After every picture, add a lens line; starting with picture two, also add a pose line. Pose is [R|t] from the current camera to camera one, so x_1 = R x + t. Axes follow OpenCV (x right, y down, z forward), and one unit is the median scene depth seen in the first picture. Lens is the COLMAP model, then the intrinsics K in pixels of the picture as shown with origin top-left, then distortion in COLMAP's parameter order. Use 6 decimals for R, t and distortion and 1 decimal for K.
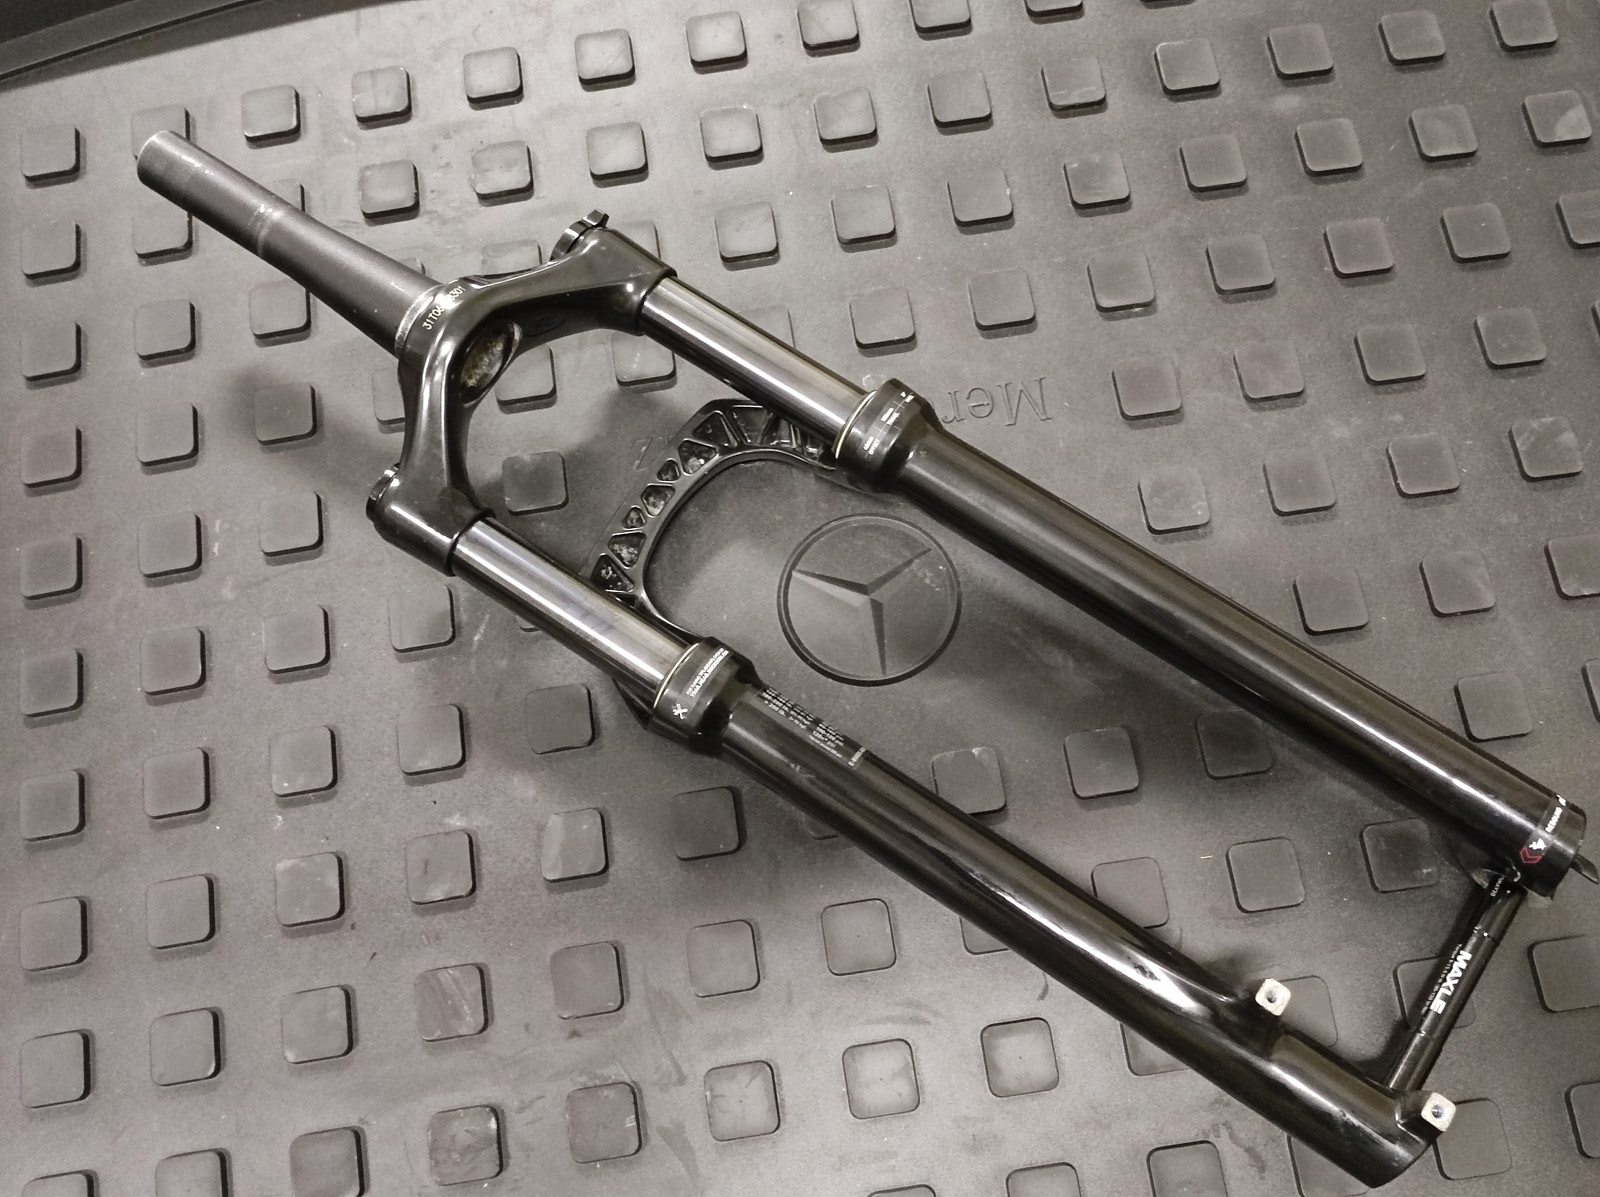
lens RADIAL K [[1744.7, 0, 813.4], [0, 1744.7, 608.7], [0, 0, 1]] dist [0.004764, 0.000000]
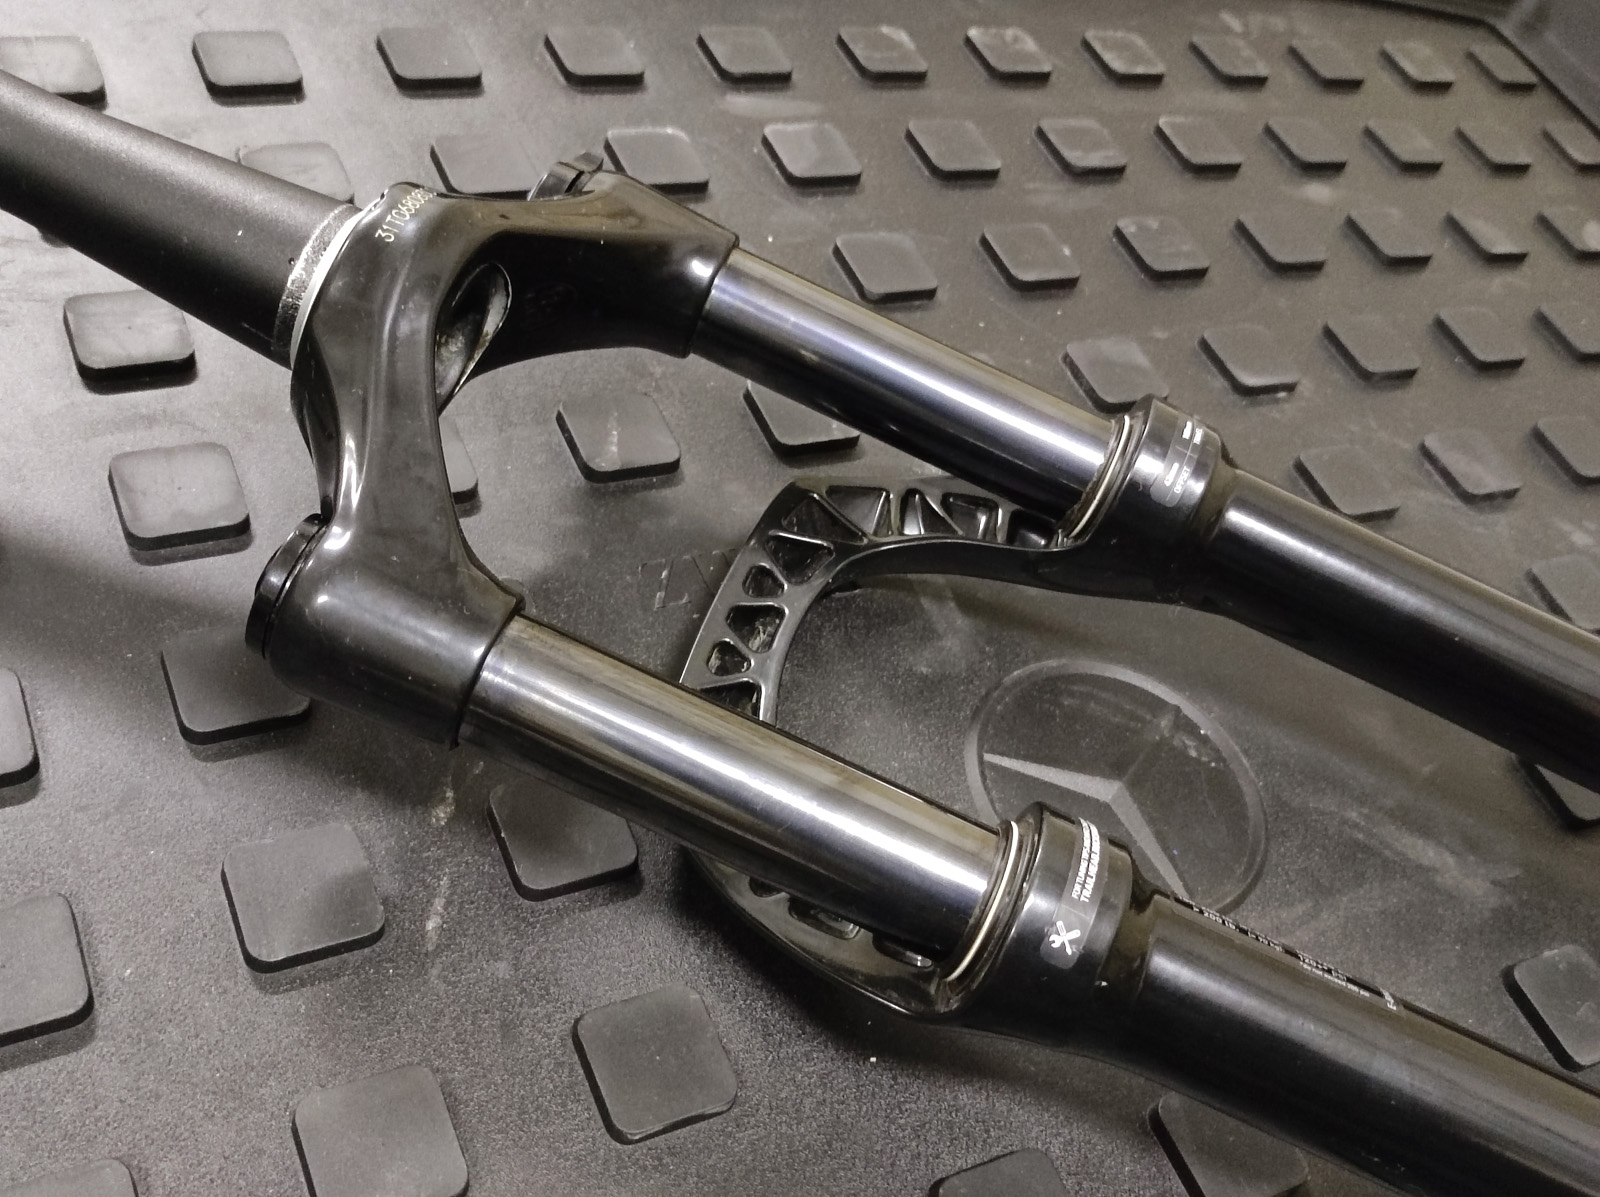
lens RADIAL K [[1744.7, 0, 810.7], [0, 1744.7, 589.2], [0, 0, 1]] dist [0.004764, 0.000000]
pose [[0.907218, -0.012934, 0.420462, -0.291561], [0.154351, 0.940046, -0.304122, 0.089295], [-0.391320, 0.340803, 0.854823, 0.516322]]
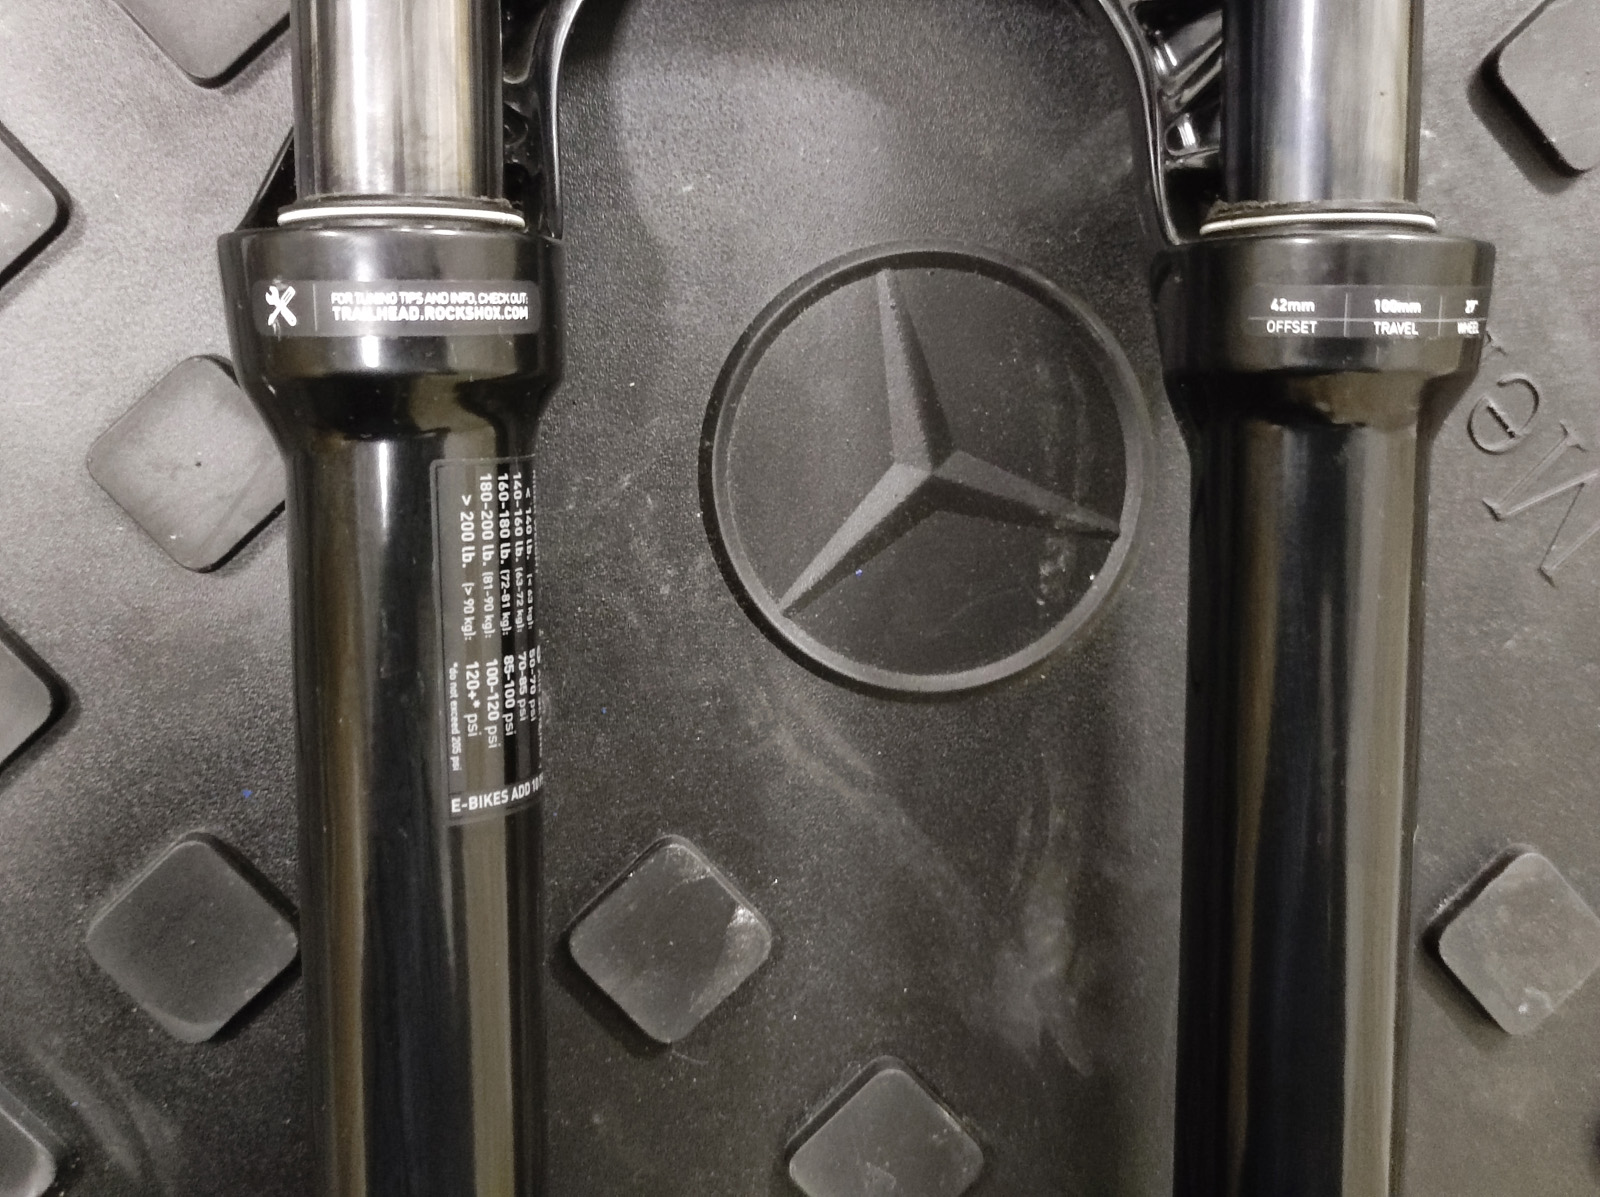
lens RADIAL K [[1744.7, 0, 796.7], [0, 1744.7, 607.7], [0, 0, 1]] dist [0.004764, 0.000000]
pose [[0.554904, 0.811440, 0.183430, -0.032474], [-0.822397, 0.501799, 0.268069, -0.070597], [0.125478, -0.299605, 0.945776, 0.594635]]
